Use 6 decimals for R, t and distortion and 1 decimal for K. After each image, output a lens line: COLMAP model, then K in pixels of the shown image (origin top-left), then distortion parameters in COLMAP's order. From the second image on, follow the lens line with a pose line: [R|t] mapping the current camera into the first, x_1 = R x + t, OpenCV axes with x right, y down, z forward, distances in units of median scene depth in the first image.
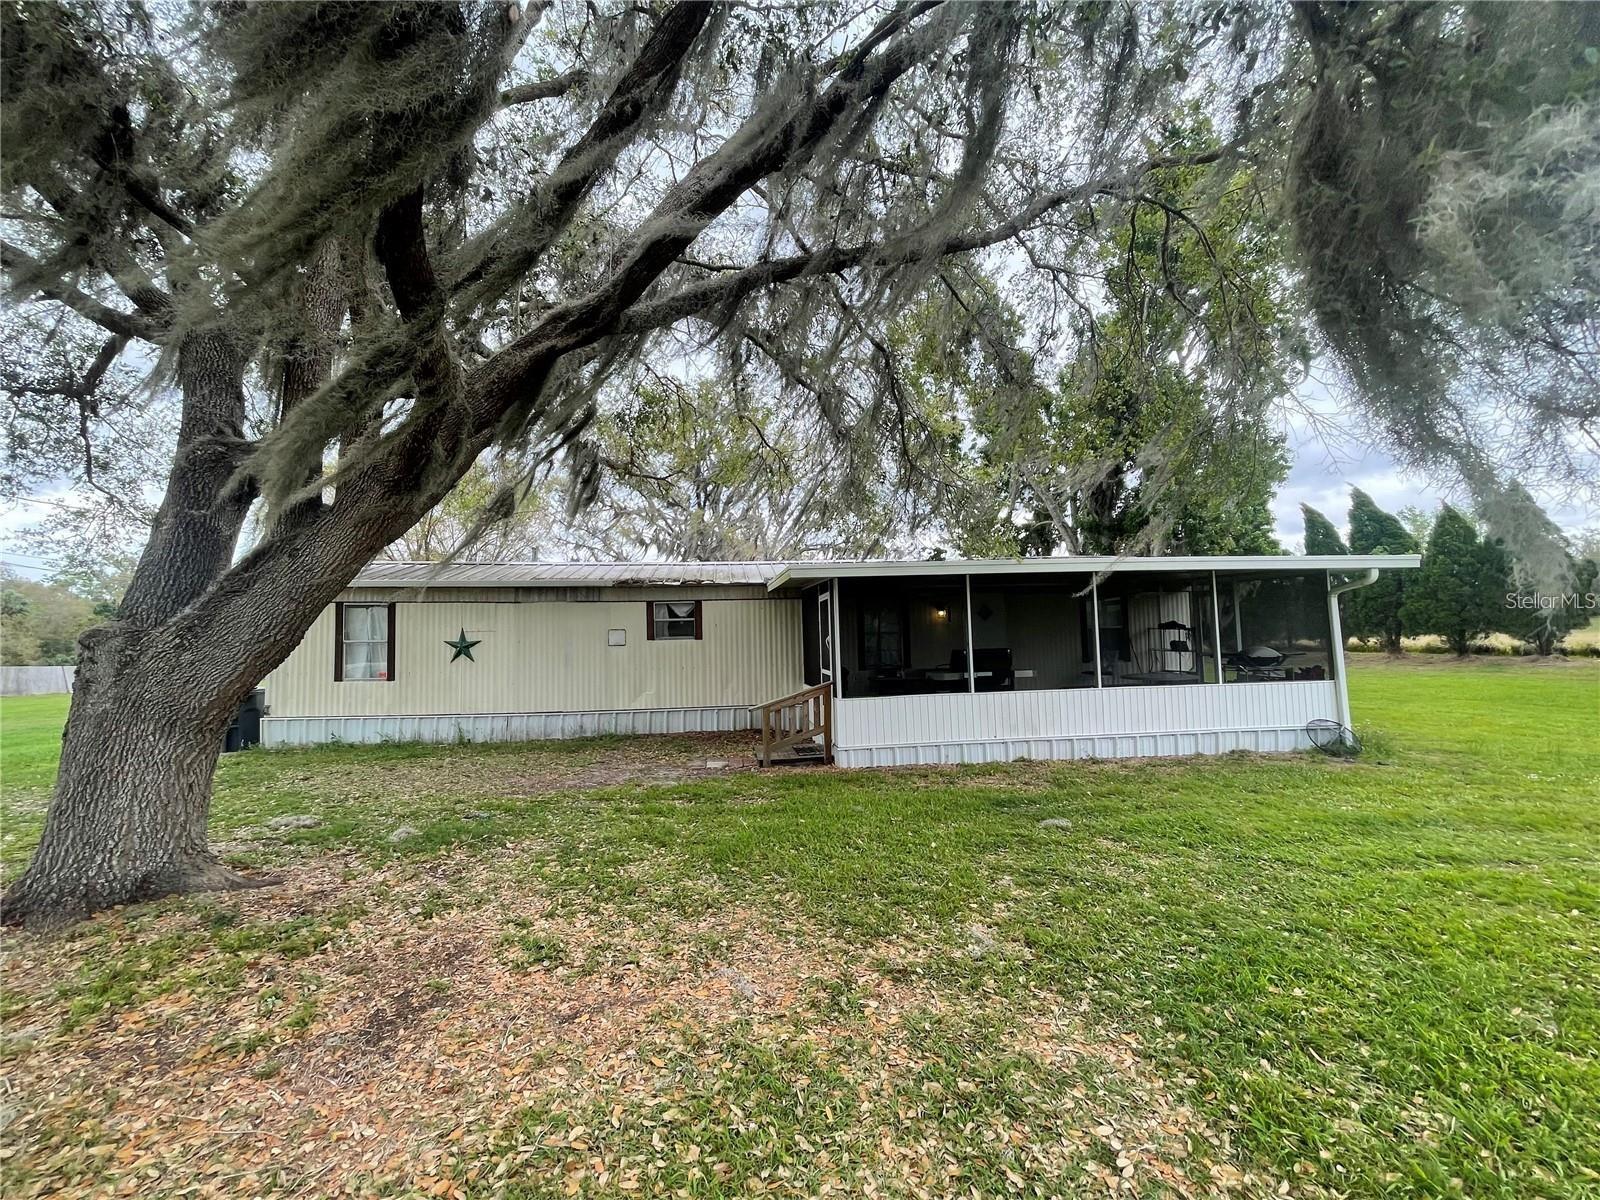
lens RADIAL K [[643.8, 0, 801.1], [0, 643.8, 607.7], [0, 0, 1]] dist [0.002485, 0.000139]
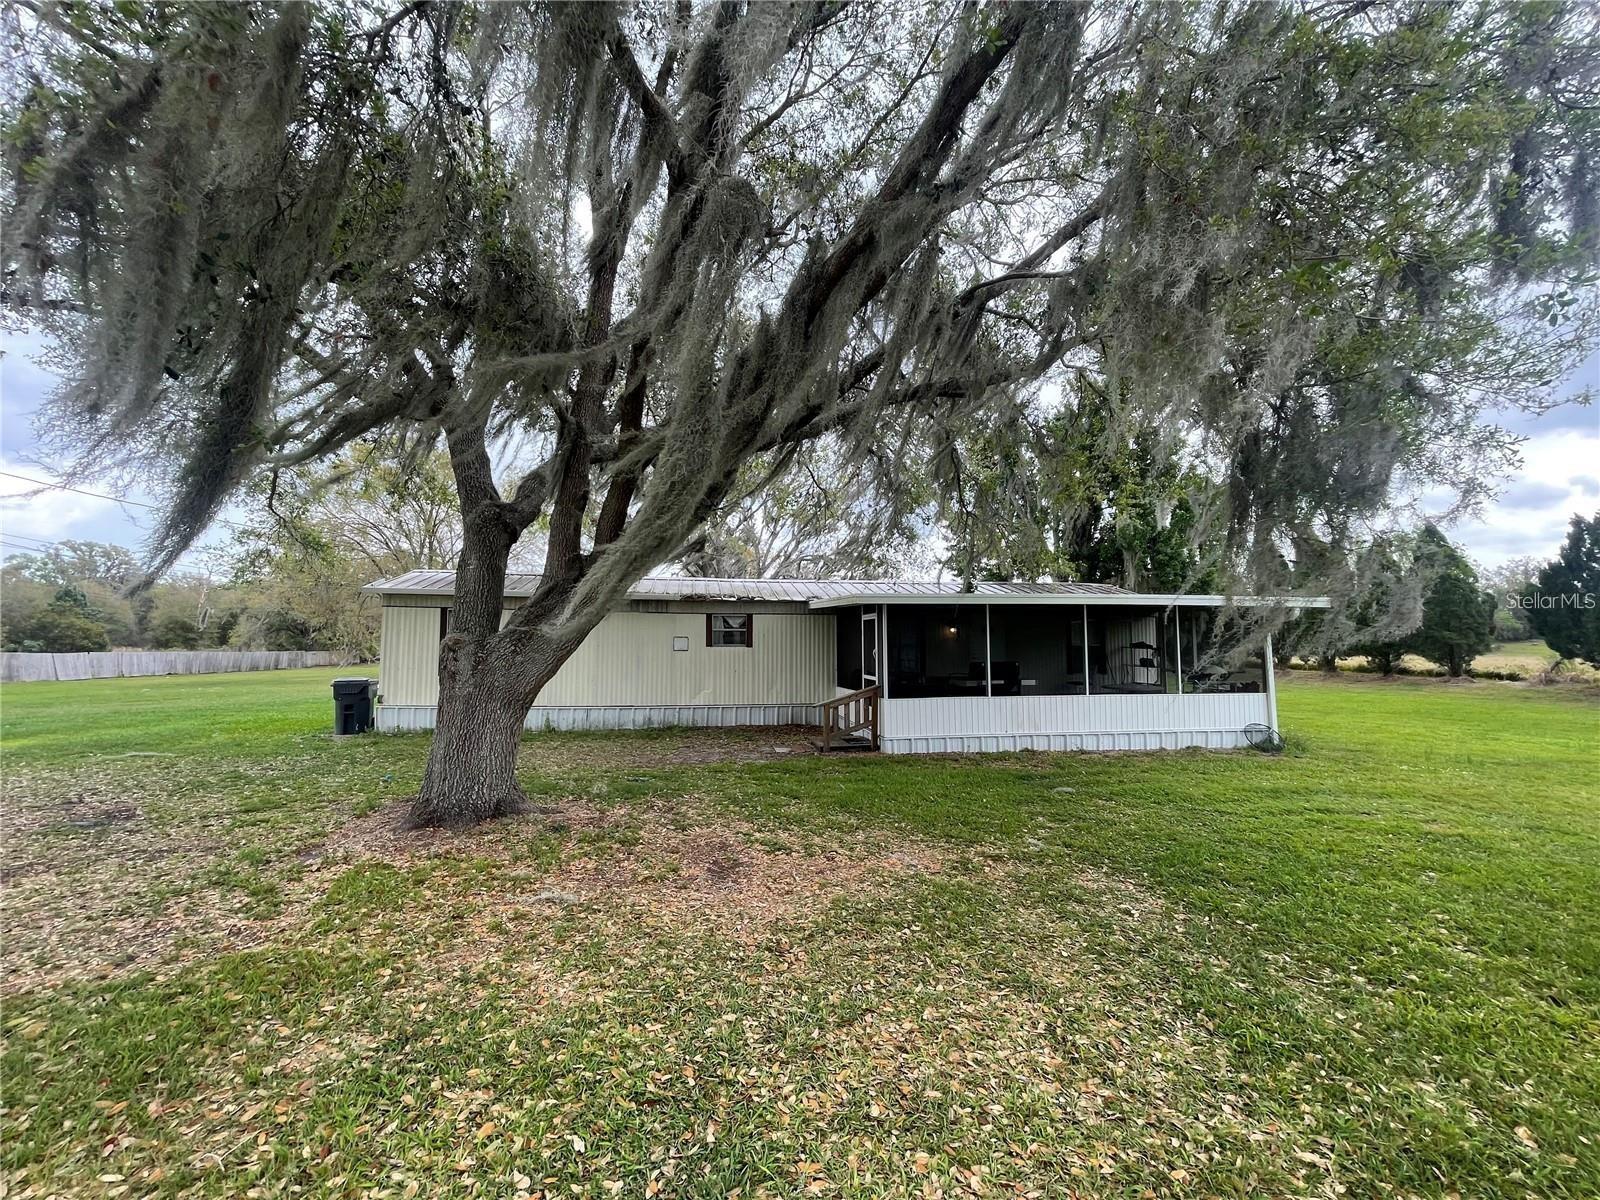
lens RADIAL K [[643.8, 0, 797.6], [0, 643.8, 601.0], [0, 0, 1]] dist [0.002485, 0.000139]
pose [[0.998720, 0.028216, 0.041970, -0.167233], [-0.027537, 0.999482, -0.016670, -0.024361], [-0.042419, 0.015493, 0.998980, -0.250826]]
